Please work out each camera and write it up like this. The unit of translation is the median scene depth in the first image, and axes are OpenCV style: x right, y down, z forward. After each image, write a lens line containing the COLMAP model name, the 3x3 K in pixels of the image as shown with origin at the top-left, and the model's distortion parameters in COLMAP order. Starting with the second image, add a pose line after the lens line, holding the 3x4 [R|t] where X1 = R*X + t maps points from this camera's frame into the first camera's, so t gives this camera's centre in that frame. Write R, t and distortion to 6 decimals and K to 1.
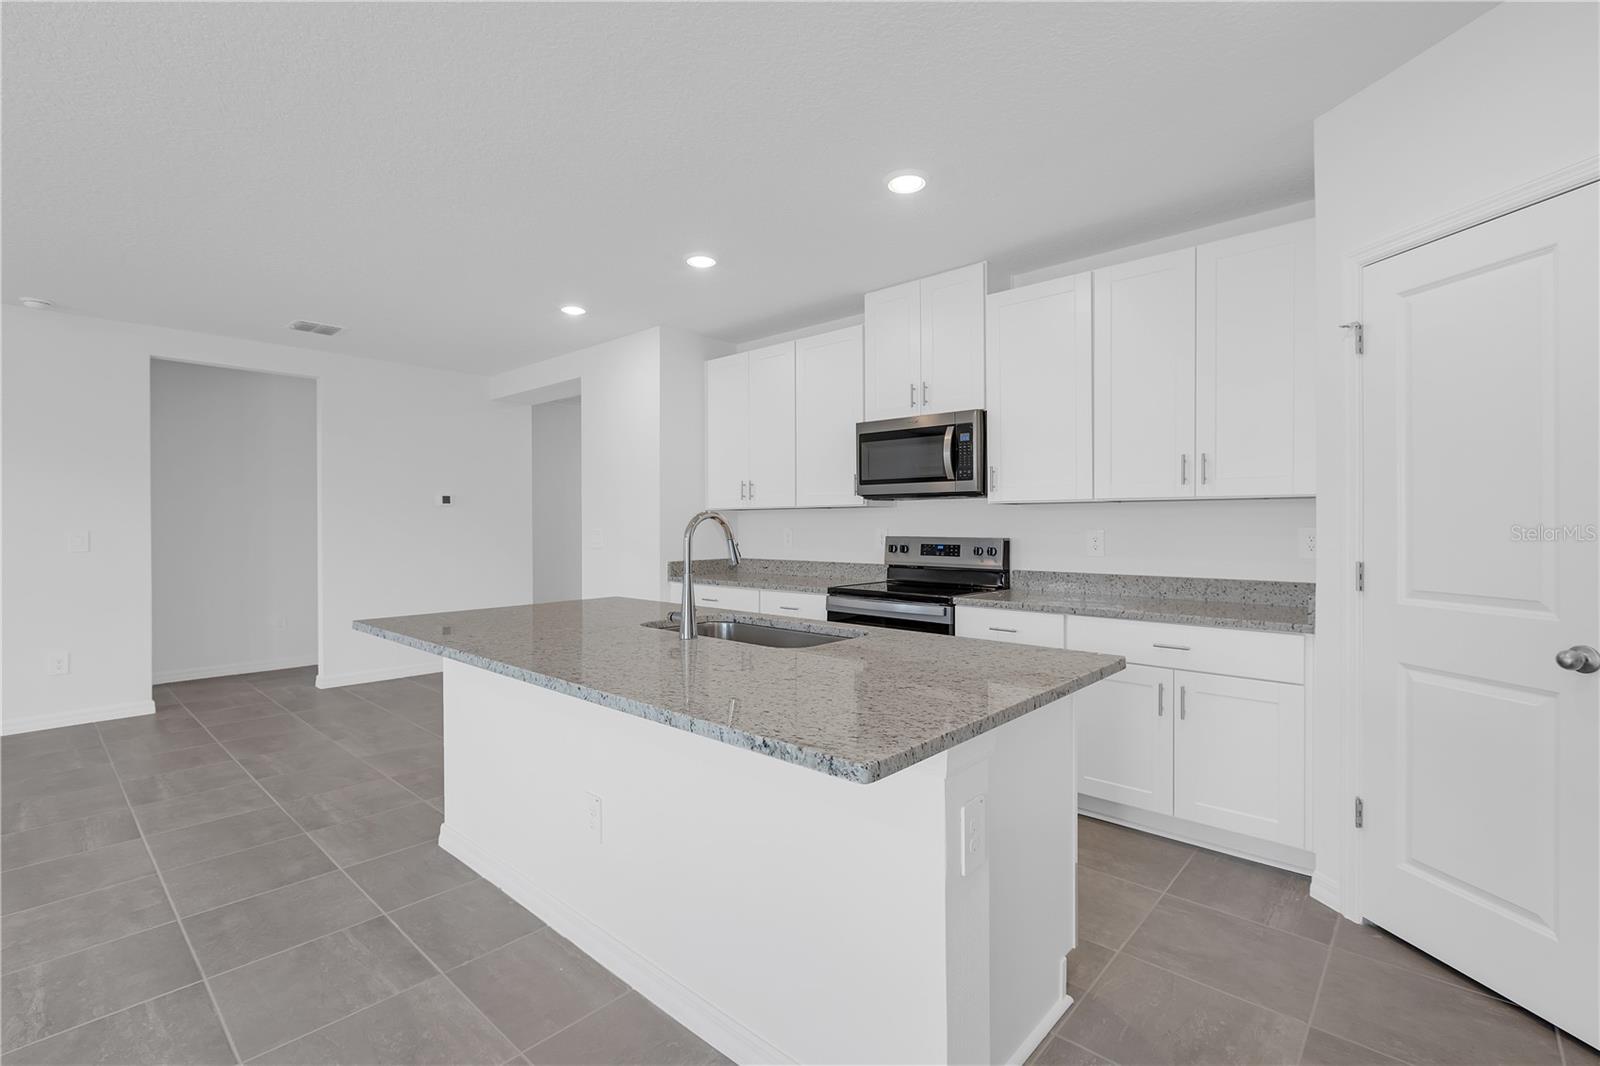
lens RADIAL K [[719.8, 0, 794.3], [0, 719.8, 526.0], [0, 0, 1]] dist [0.000950, -0.000274]
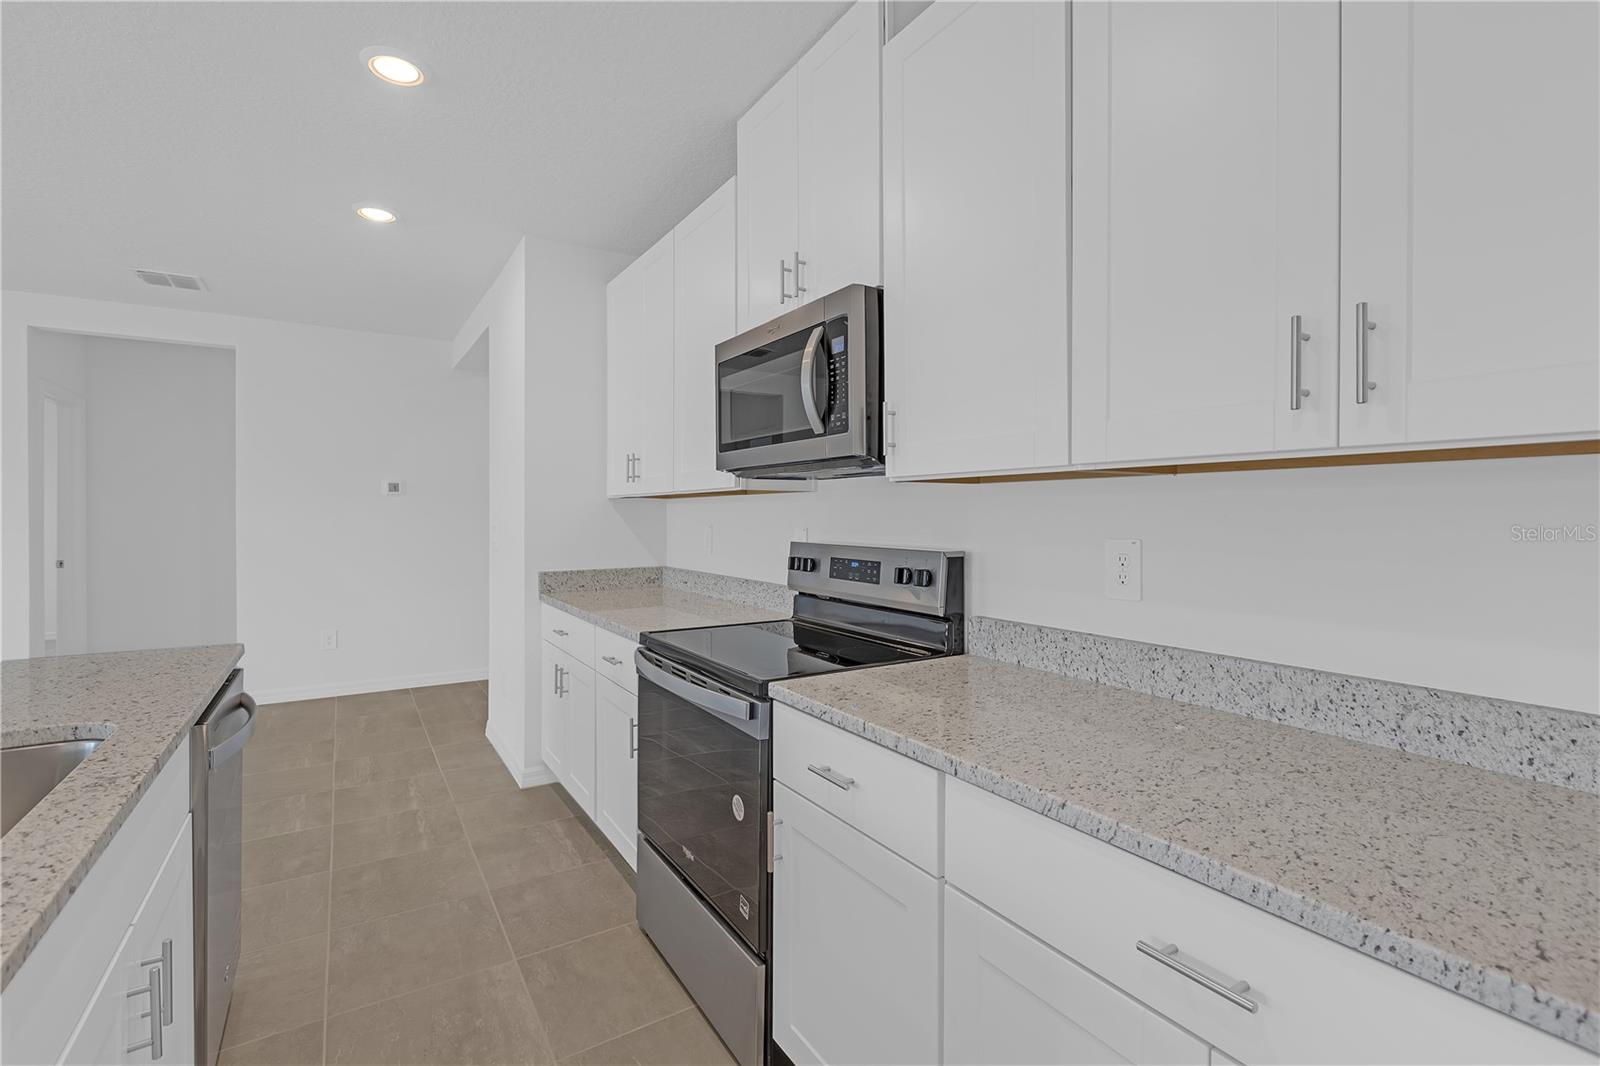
lens RADIAL K [[719.8, 0, 800.6], [0, 719.8, 516.5], [0, 0, 1]] dist [0.000950, -0.000274]
pose [[0.965206, 0.003386, -0.261469, 0.339616], [-0.003123, 0.999994, 0.001421, -0.007999], [0.261473, -0.000555, 0.965211, 0.521534]]
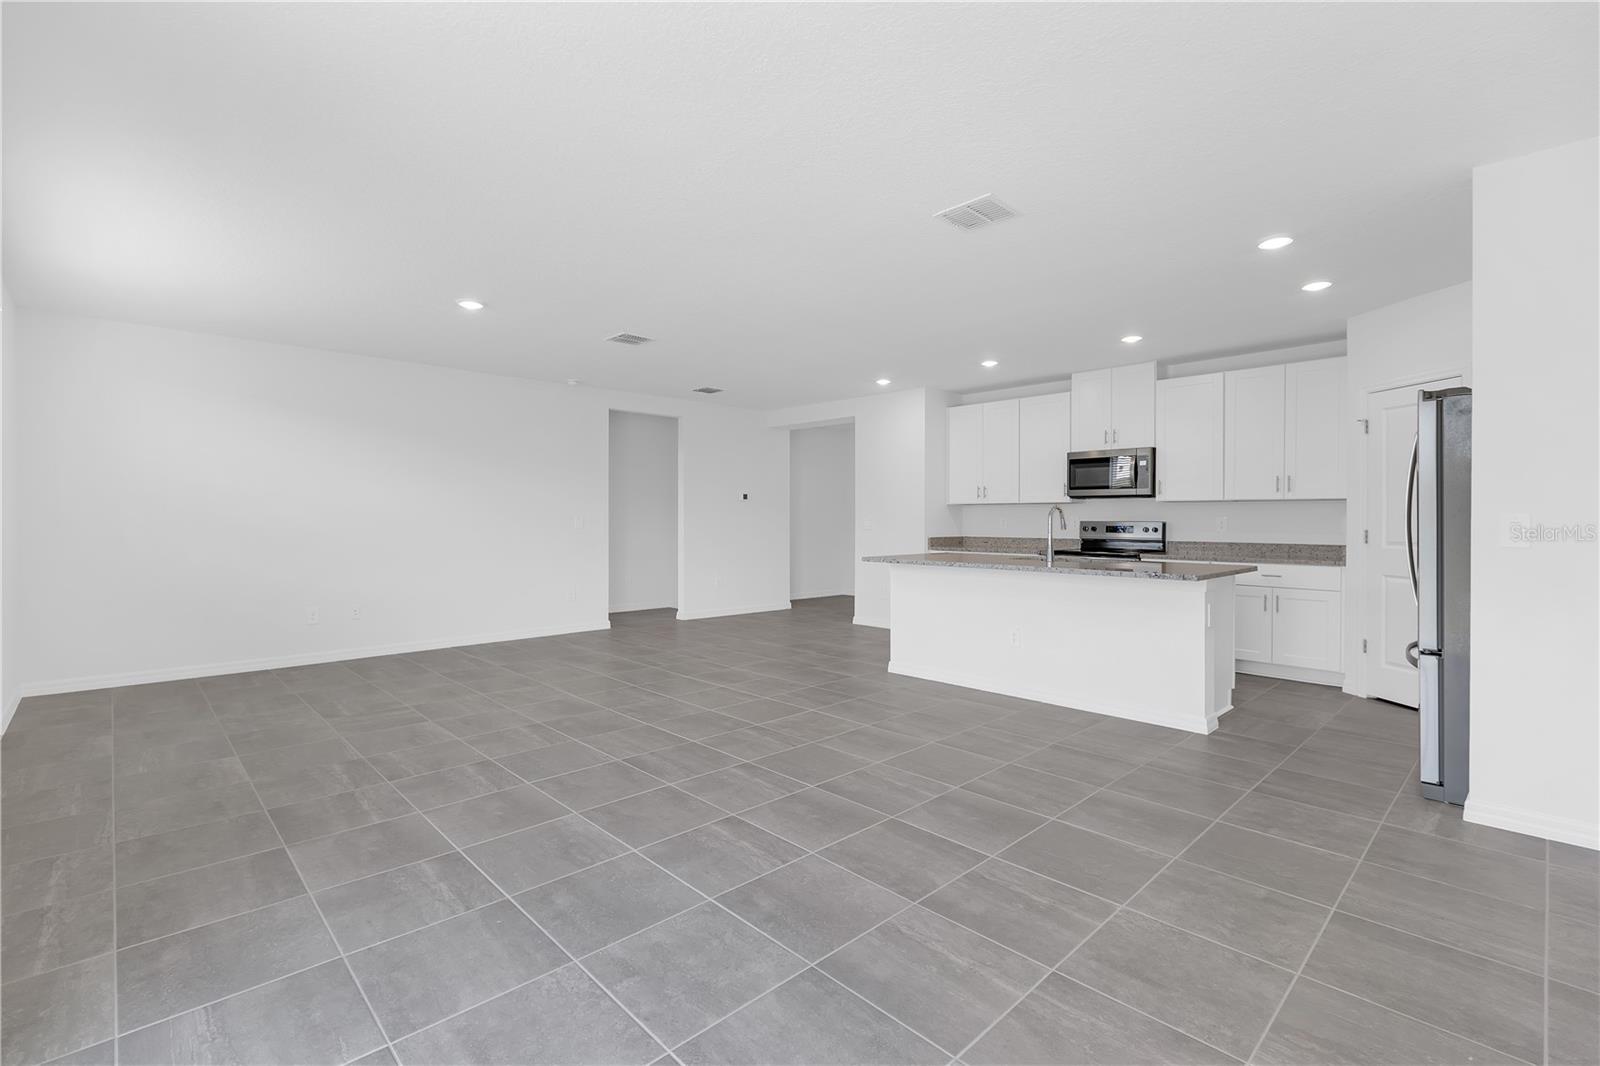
lens RADIAL K [[719.8, 0, 795.1], [0, 719.8, 522.0], [0, 0, 1]] dist [0.000950, -0.000274]
pose [[0.997690, 0.005828, -0.067676, -0.479900], [-0.005738, 0.999982, 0.001515, 0.020382], [0.067684, -0.001124, 0.997706, -0.783910]]
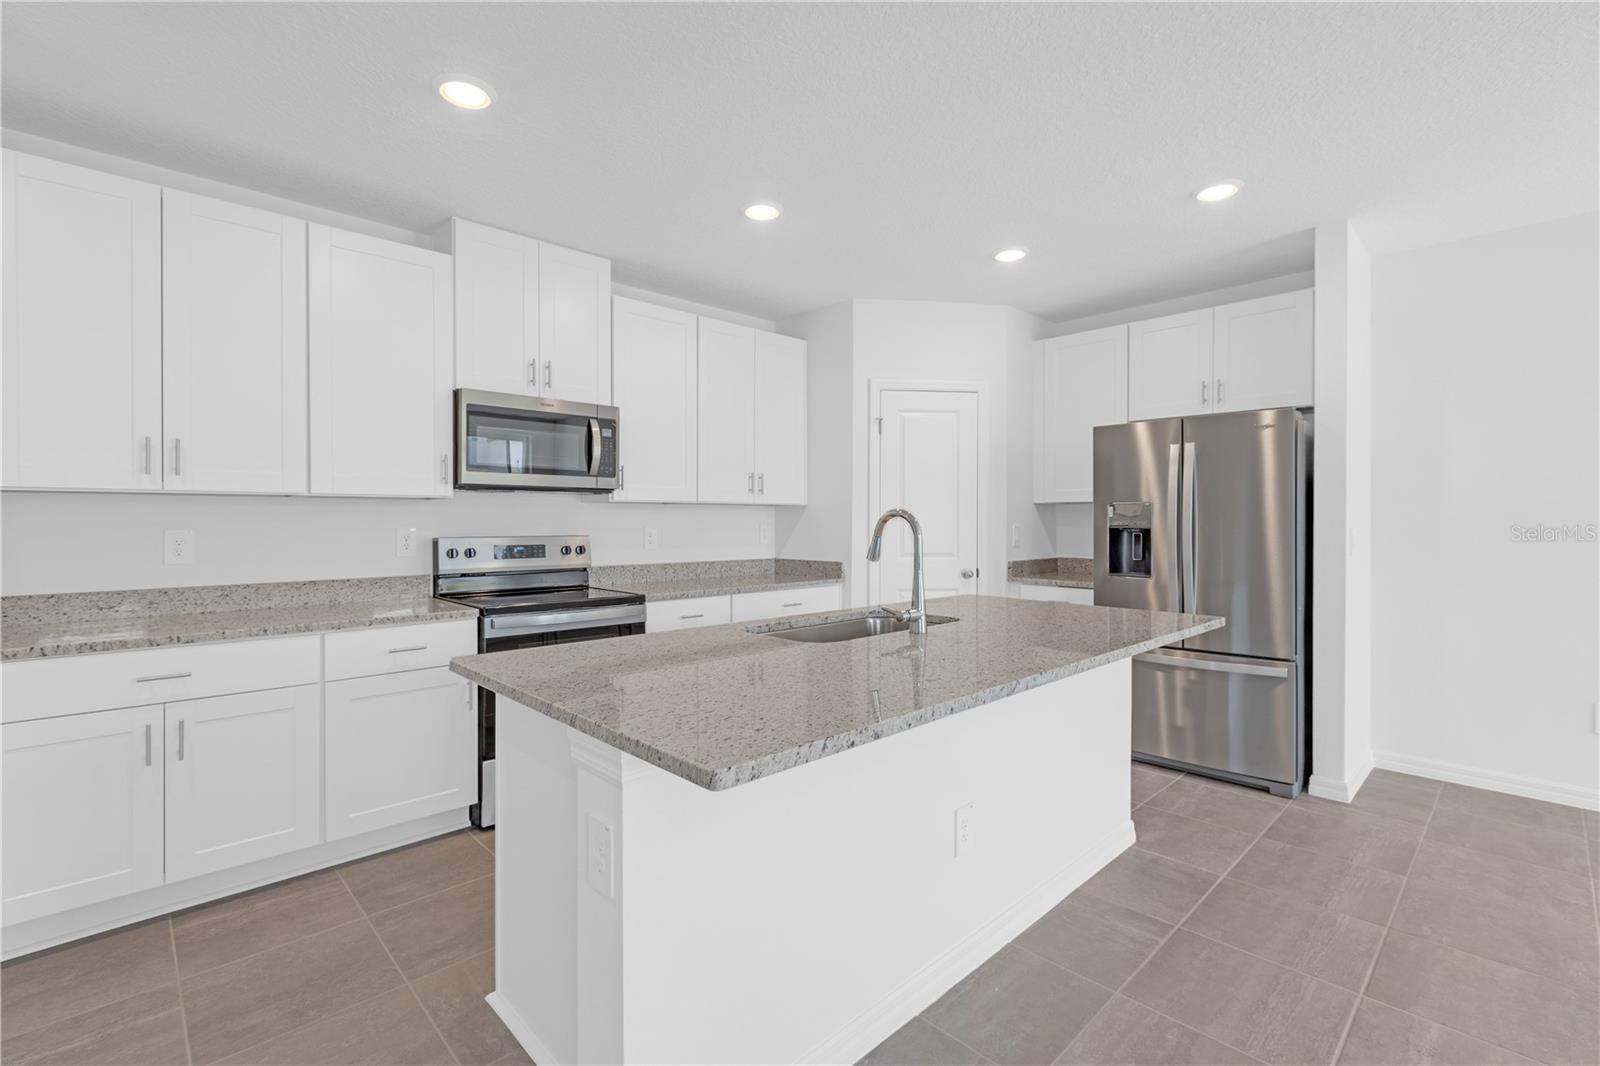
lens RADIAL K [[719.8, 0, 806.9], [0, 719.8, 524.9], [0, 0, 1]] dist [0.000950, -0.000274]
pose [[0.061103, -0.004243, 0.998122, -0.720768], [0.003376, 0.999986, 0.004044, -0.001637], [-0.998126, 0.003123, 0.061116, 0.667277]]
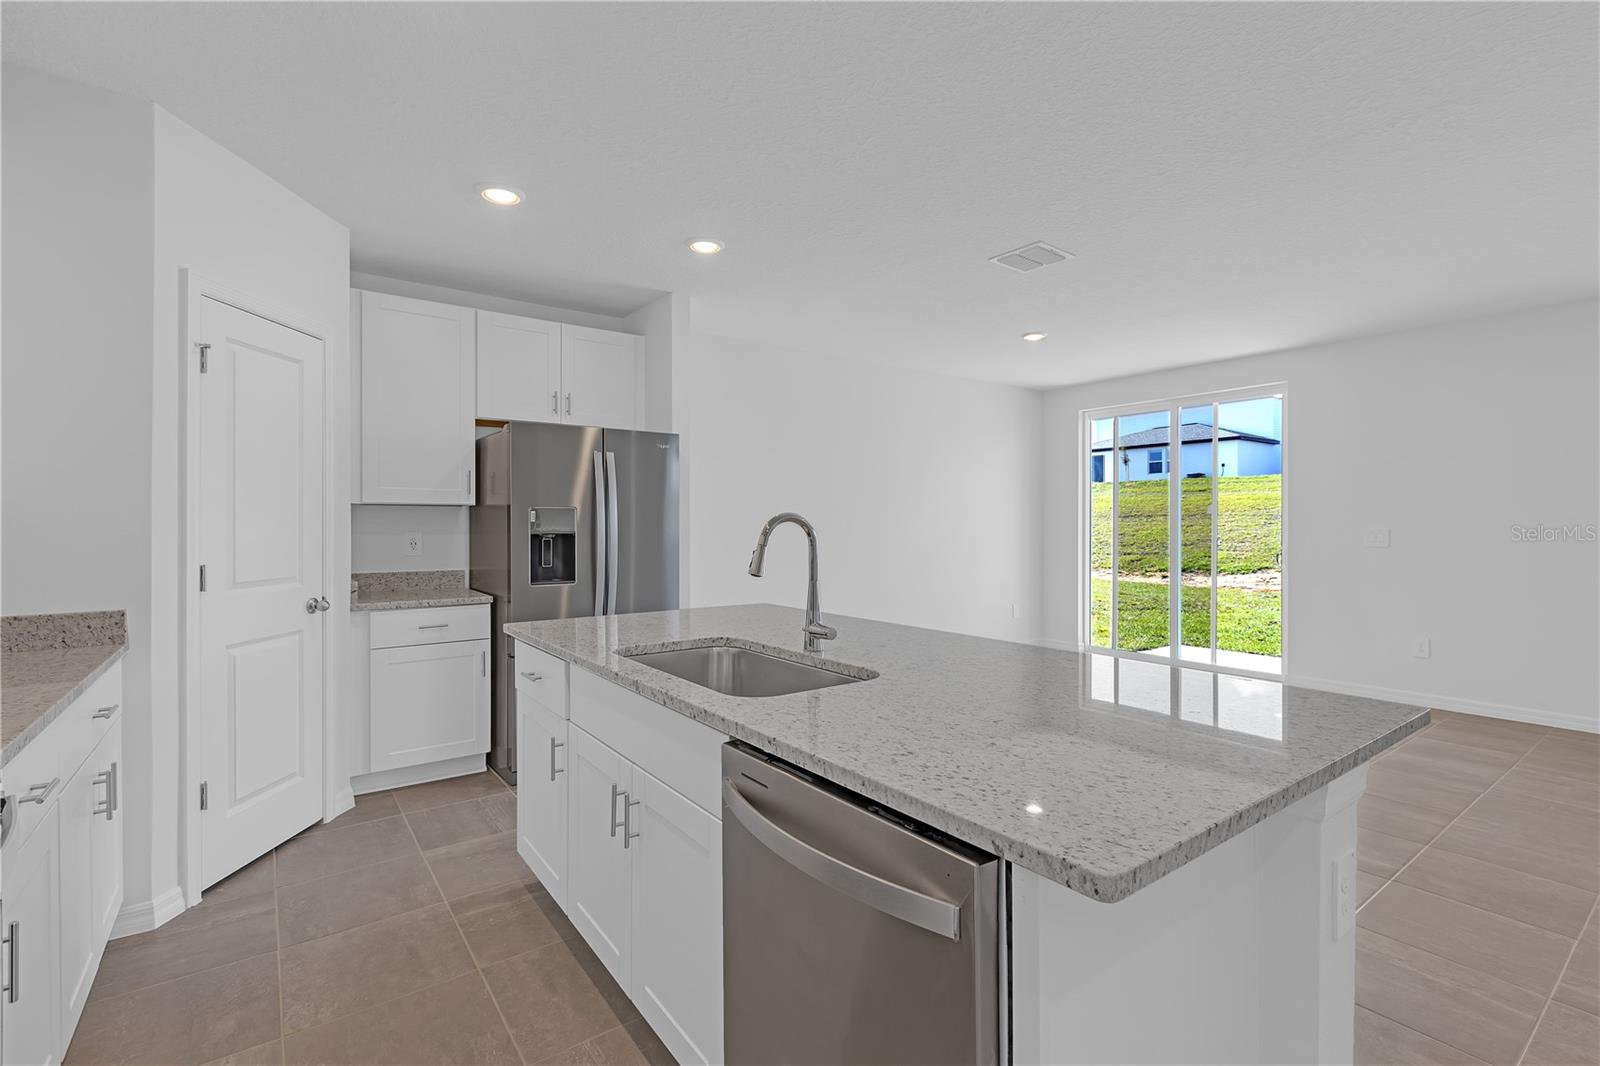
lens RADIAL K [[719.8, 0, 806.8], [0, 719.8, 524.7], [0, 0, 1]] dist [0.000950, -0.000274]
pose [[-0.982755, 0.001995, 0.184901, -0.191581], [0.003252, 0.999974, 0.006495, -0.008782], [-0.184883, 0.006984, -0.982736, 1.176432]]
